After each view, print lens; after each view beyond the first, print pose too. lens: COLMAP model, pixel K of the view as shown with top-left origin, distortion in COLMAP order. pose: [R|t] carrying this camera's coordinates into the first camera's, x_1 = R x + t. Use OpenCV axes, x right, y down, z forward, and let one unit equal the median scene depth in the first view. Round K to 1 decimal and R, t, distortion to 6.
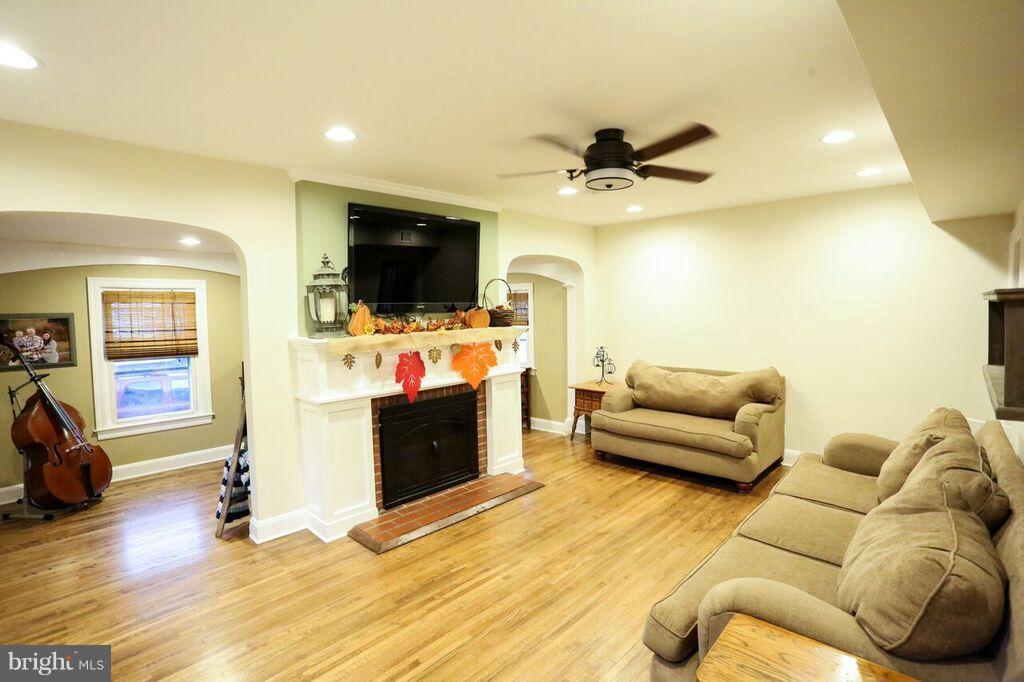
lens RADIAL K [[495.9, 0, 508.5], [0, 495.9, 336.3], [0, 0, 1]] dist [-0.075504, 0.032856]
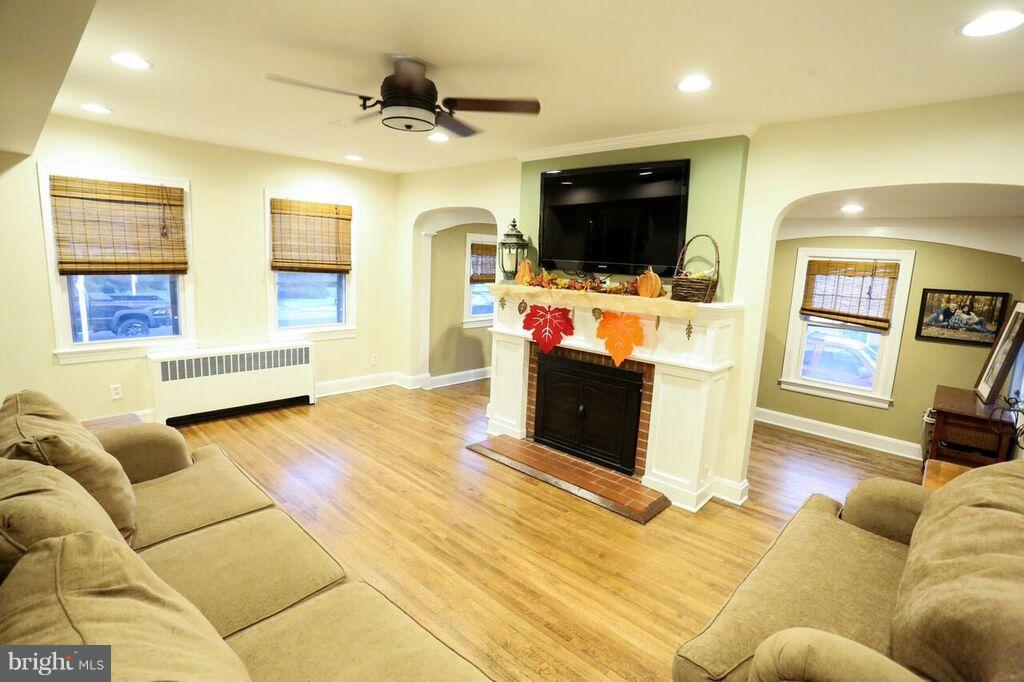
lens RADIAL K [[495.9, 0, 508.5], [0, 495.9, 336.3], [0, 0, 1]] dist [-0.075504, 0.032856]
pose [[0.008485, 0.166122, -0.986069, 0.771446], [-0.115794, 0.979634, 0.164041, -0.062330], [0.993237, 0.112789, 0.027548, 0.798776]]
